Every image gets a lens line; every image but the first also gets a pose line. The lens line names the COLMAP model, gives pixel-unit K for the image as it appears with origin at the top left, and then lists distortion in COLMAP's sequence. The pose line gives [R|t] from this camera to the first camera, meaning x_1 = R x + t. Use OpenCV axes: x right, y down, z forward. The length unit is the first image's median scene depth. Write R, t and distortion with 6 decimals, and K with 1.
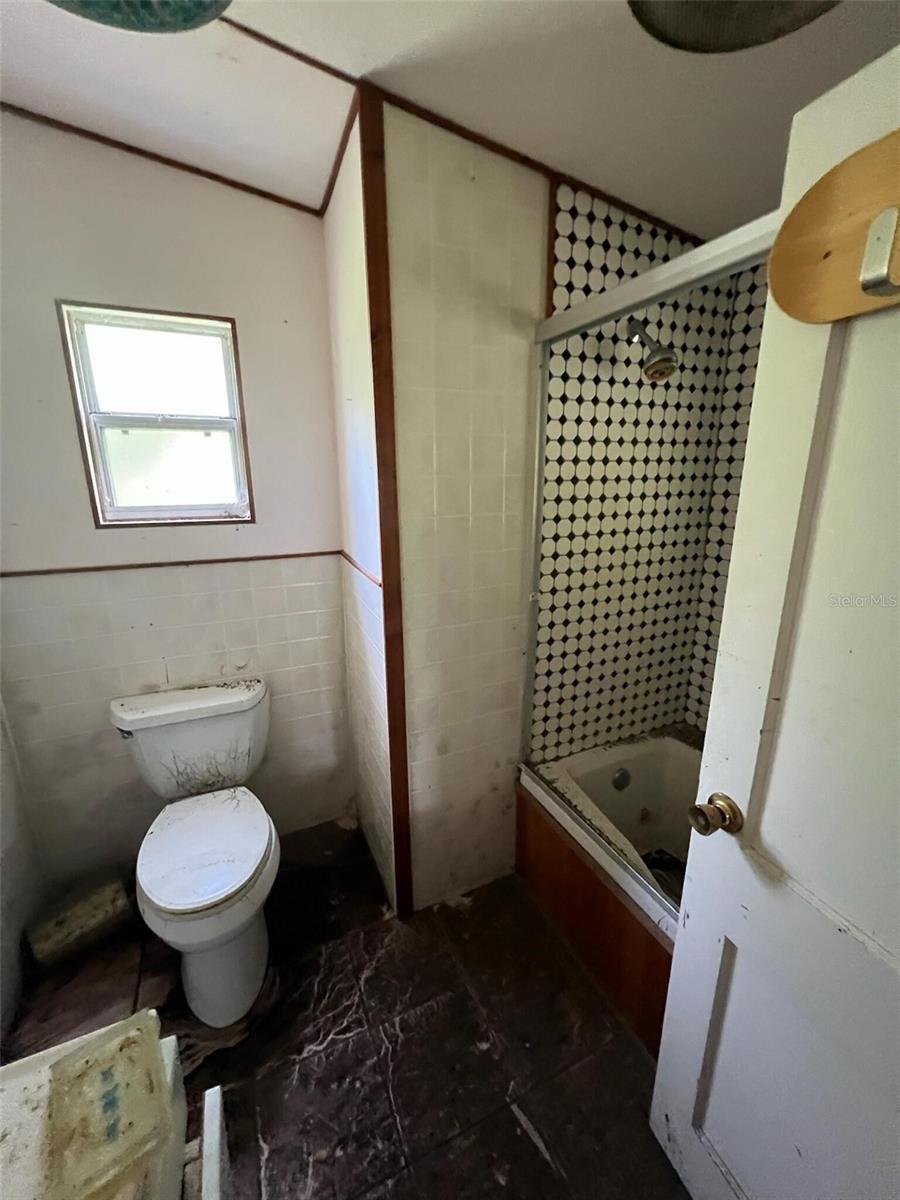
lens RADIAL K [[482.7, 0, 453.0], [0, 482.7, 601.0], [0, 0, 1]] dist [-0.002307, 0.000302]
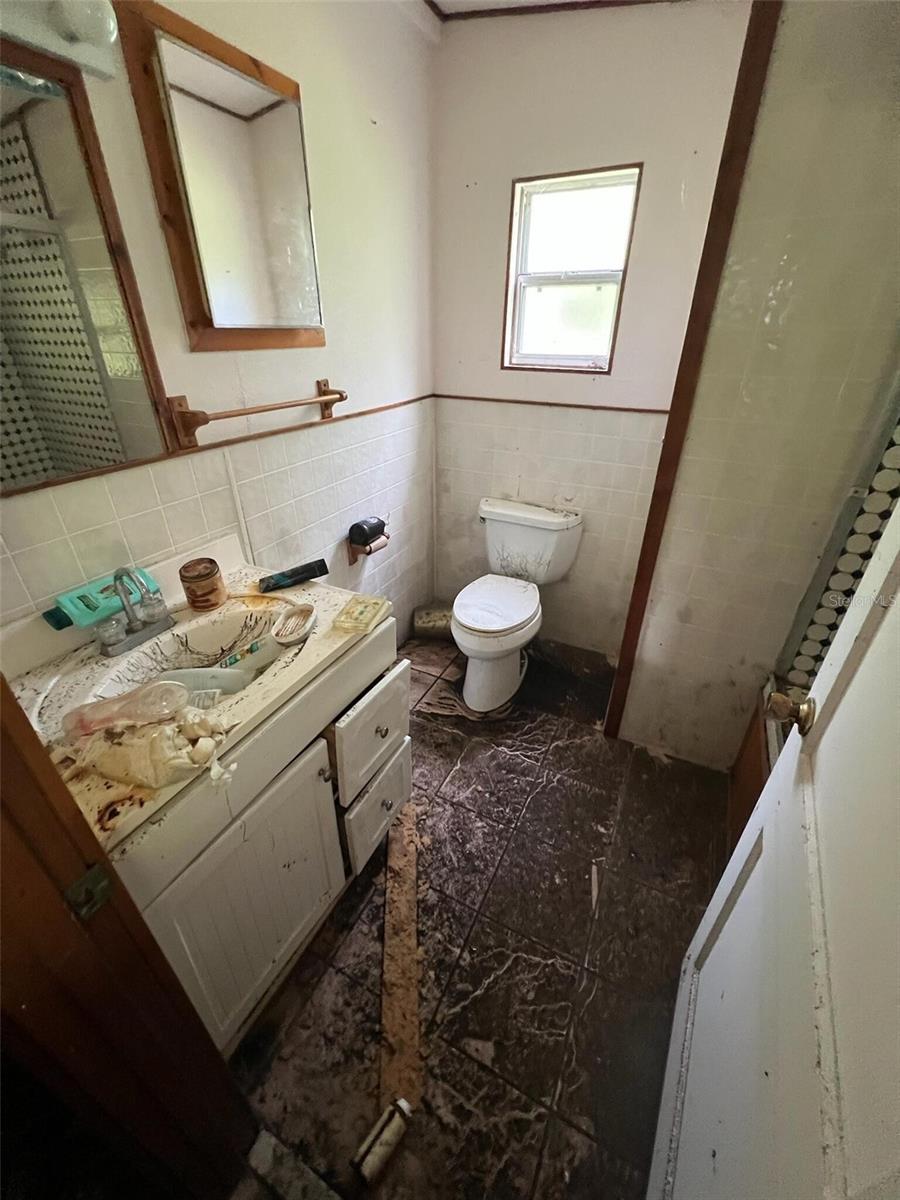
lens RADIAL K [[482.7, 0, 443.8], [0, 482.7, 600.3], [0, 0, 1]] dist [-0.002307, 0.000302]
pose [[0.622291, 0.387105, -0.680370, 0.342122], [-0.207457, 0.919643, 0.333495, 0.030685], [0.754795, -0.066383, 0.652593, -0.074108]]
